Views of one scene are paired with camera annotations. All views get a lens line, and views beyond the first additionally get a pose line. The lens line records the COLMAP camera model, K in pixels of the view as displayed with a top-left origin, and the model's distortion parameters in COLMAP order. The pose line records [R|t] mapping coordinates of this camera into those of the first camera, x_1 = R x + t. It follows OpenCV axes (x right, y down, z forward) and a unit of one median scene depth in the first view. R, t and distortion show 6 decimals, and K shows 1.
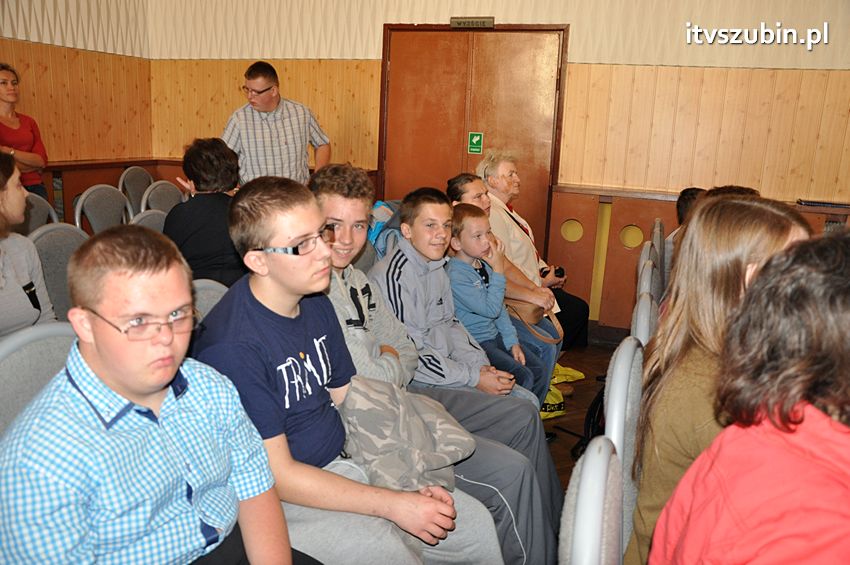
lens RADIAL K [[720.6, 0, 425.0], [0, 720.6, 282.5], [0, 0, 1]] dist [-0.174180, 0.243828]
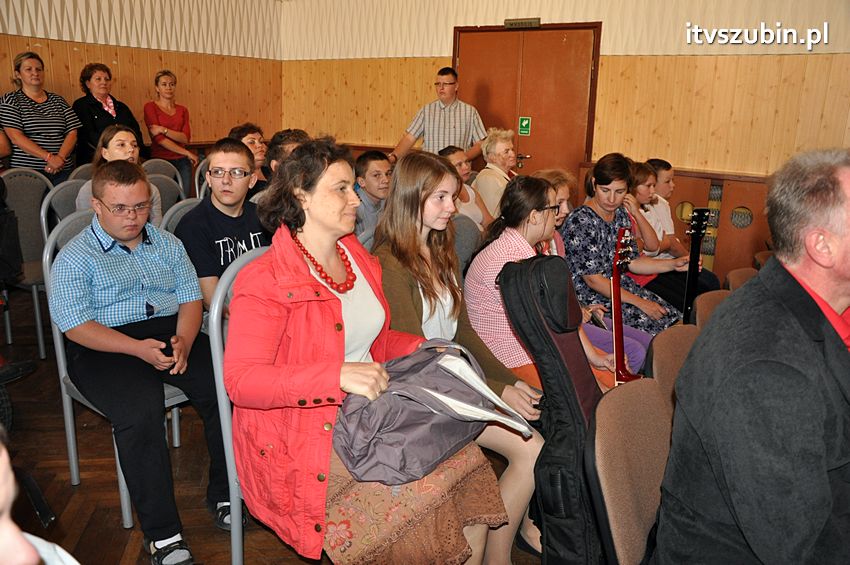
lens RADIAL K [[720.6, 0, 425.0], [0, 720.6, 282.5], [0, 0, 1]] dist [-0.174180, 0.243828]
pose [[0.963705, 0.051006, -0.262052, 0.242787], [-0.049544, 0.998698, 0.012185, 0.056785], [0.262333, 0.001240, 0.964977, -0.175992]]
